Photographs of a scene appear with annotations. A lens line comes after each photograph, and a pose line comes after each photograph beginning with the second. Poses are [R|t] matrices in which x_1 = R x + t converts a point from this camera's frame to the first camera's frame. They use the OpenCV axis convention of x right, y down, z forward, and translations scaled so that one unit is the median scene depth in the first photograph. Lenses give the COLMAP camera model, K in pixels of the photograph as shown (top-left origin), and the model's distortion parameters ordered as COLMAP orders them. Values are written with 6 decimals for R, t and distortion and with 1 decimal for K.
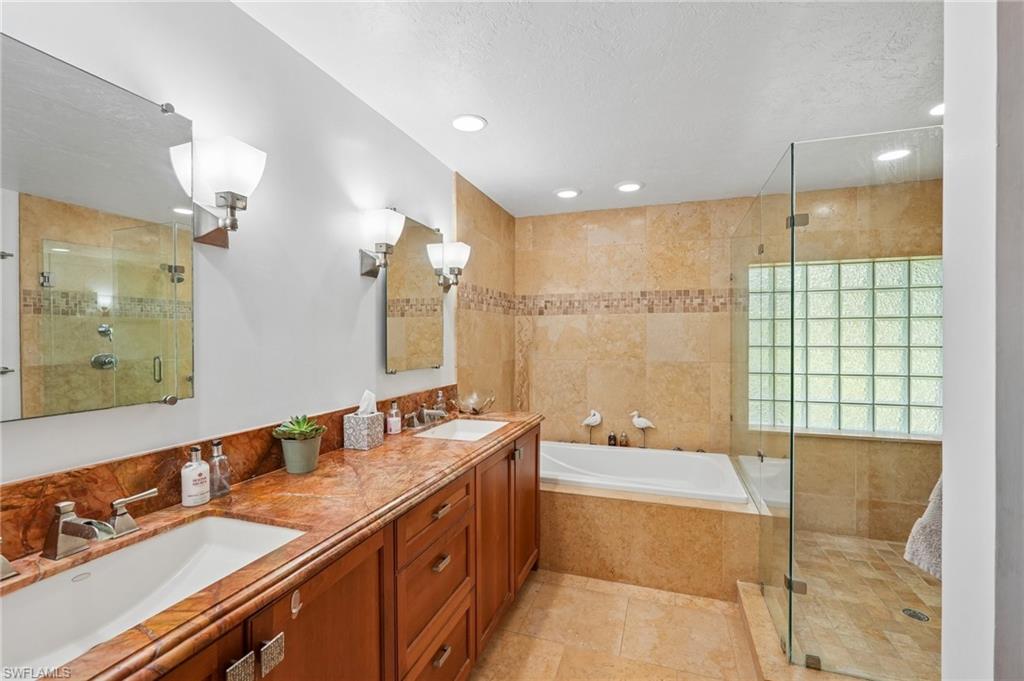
lens RADIAL K [[445.6, 0, 514.6], [0, 445.6, 339.6], [0, 0, 1]] dist [-0.010651, 0.002742]
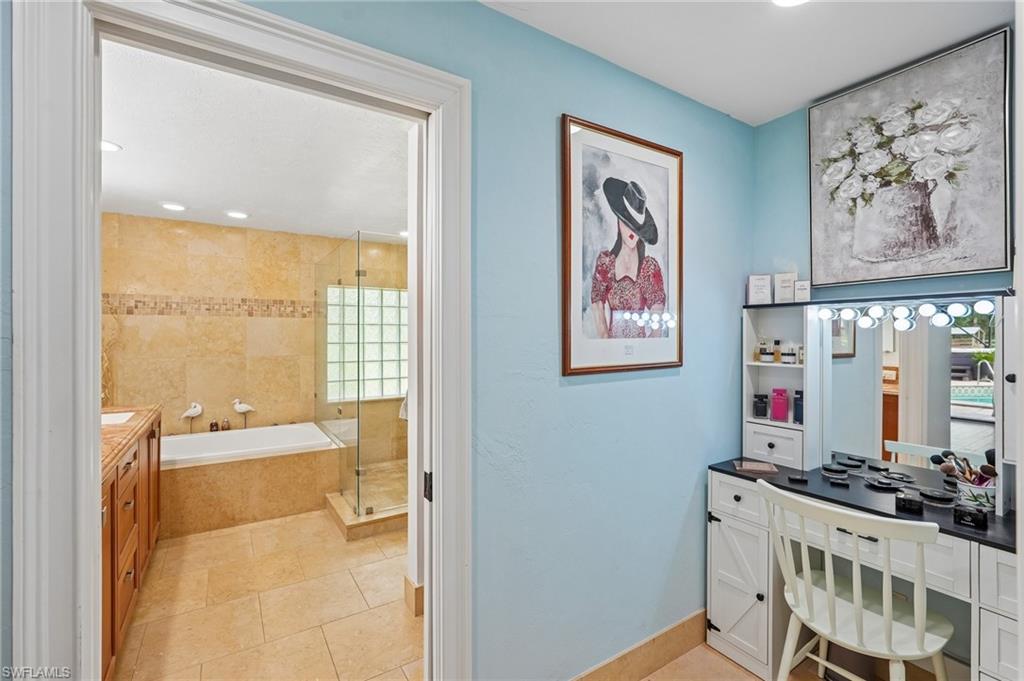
lens RADIAL K [[445.6, 0, 512.8], [0, 445.6, 336.9], [0, 0, 1]] dist [-0.010651, 0.002742]
pose [[0.611961, -0.000004, 0.790888, -0.221647], [0.002662, 0.999994, -0.002055, -0.000364], [-0.790884, 0.003363, 0.611957, -0.317431]]
